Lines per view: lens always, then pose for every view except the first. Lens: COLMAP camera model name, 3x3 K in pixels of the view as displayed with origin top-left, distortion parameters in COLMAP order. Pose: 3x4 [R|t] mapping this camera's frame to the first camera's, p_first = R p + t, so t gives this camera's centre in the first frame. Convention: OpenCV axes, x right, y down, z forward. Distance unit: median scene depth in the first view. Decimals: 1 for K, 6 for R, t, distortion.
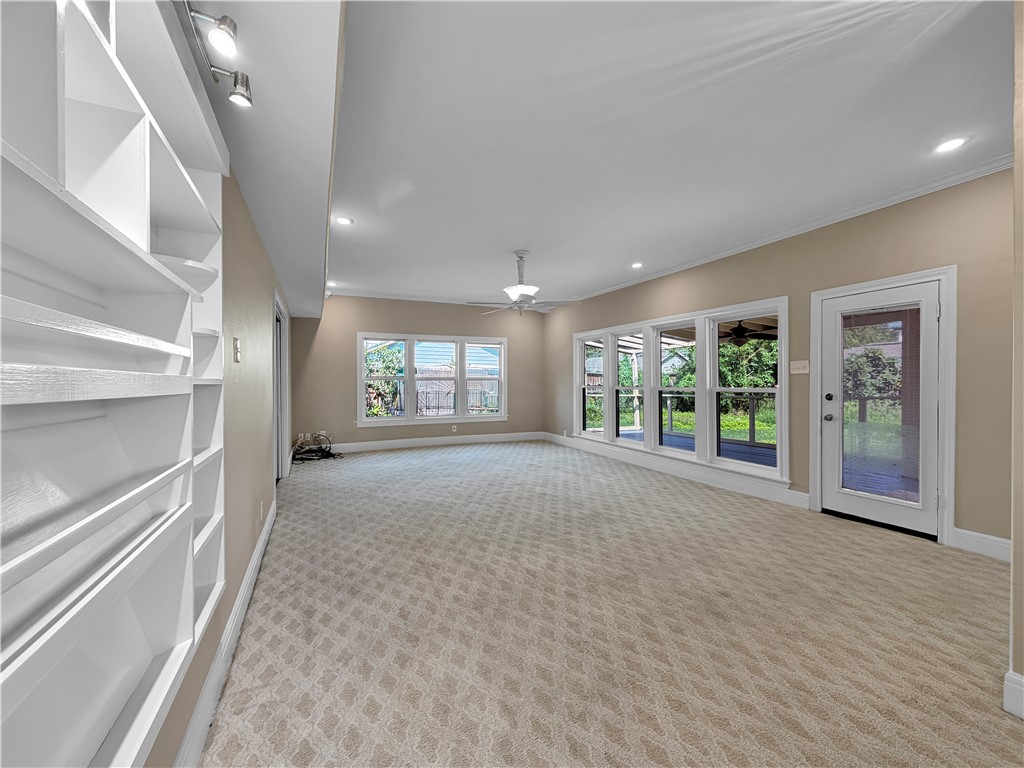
lens RADIAL K [[418.3, 0, 501.4], [0, 418.3, 384.6], [0, 0, 1]] dist [0.001075, 0.000252]
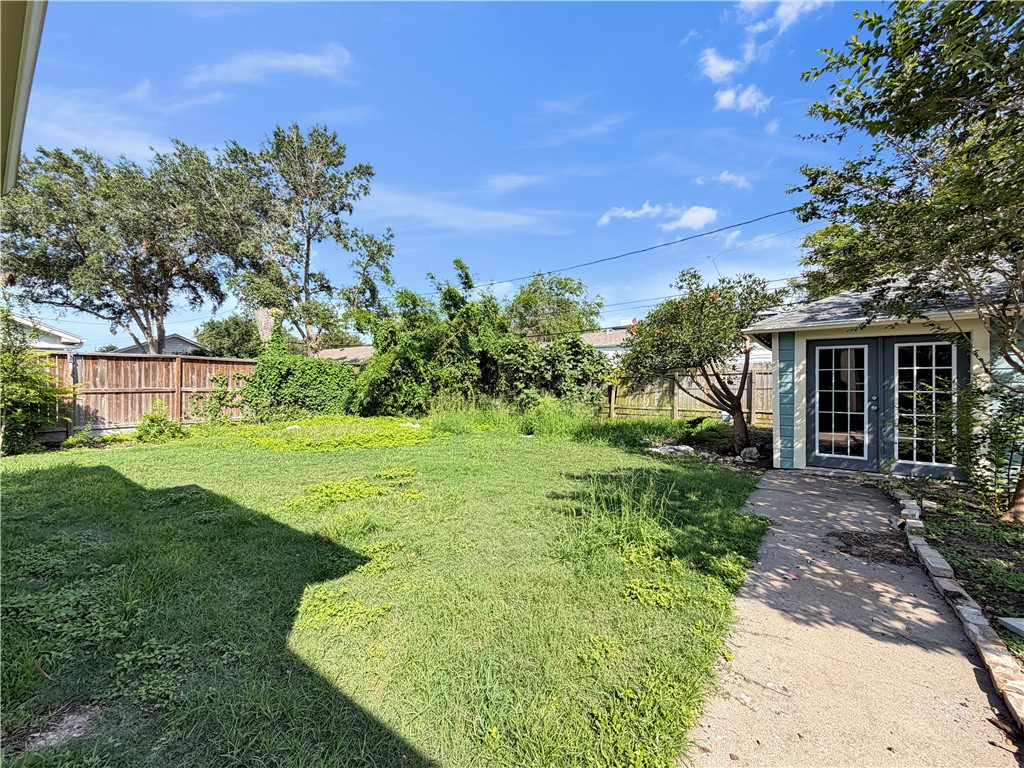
lens RADIAL K [[415.3, 0, 516.8], [0, 415.3, 385.1], [0, 0, 1]] dist [-0.002494, -0.000831]
pose [[0.888651, -0.005245, 0.458554, 0.404962], [0.006682, 0.999977, -0.001511, 0.018917], [-0.458535, 0.004407, 0.888665, 0.307497]]
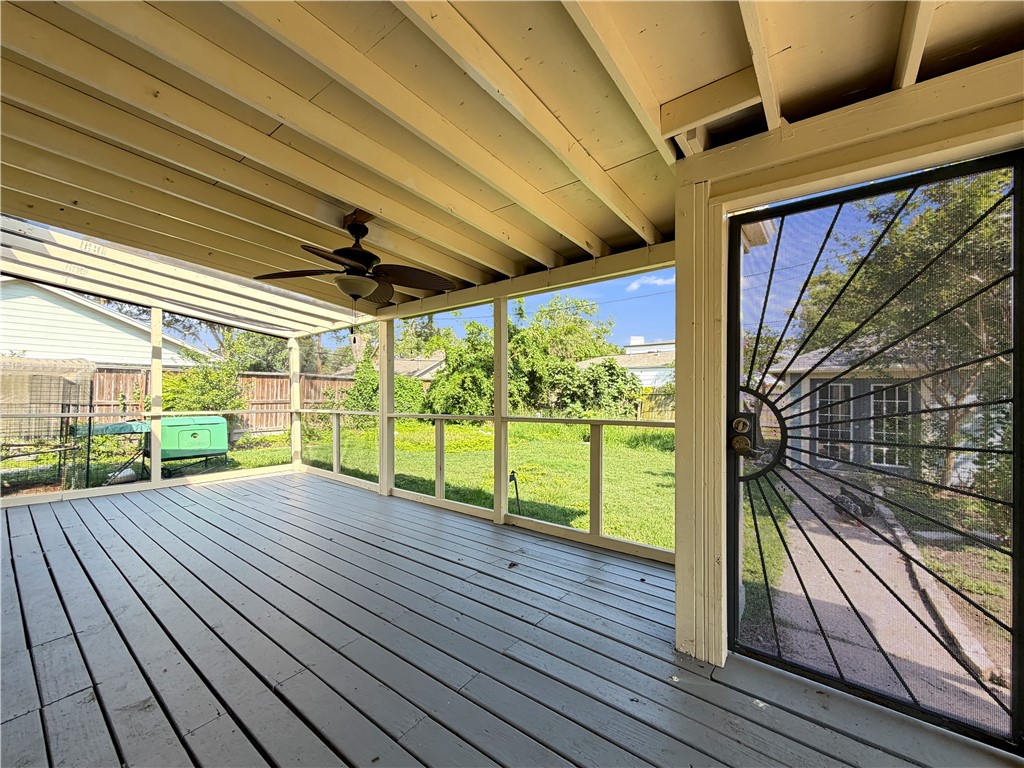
lens RADIAL K [[415.3, 0, 505.3], [0, 415.3, 386.1], [0, 0, 1]] dist [-0.002494, -0.000831]
pose [[0.889054, 0.014449, 0.457574, 0.200592], [-0.008280, 0.999846, -0.015484, 0.000006], [-0.457727, 0.009977, 0.889037, 0.218322]]
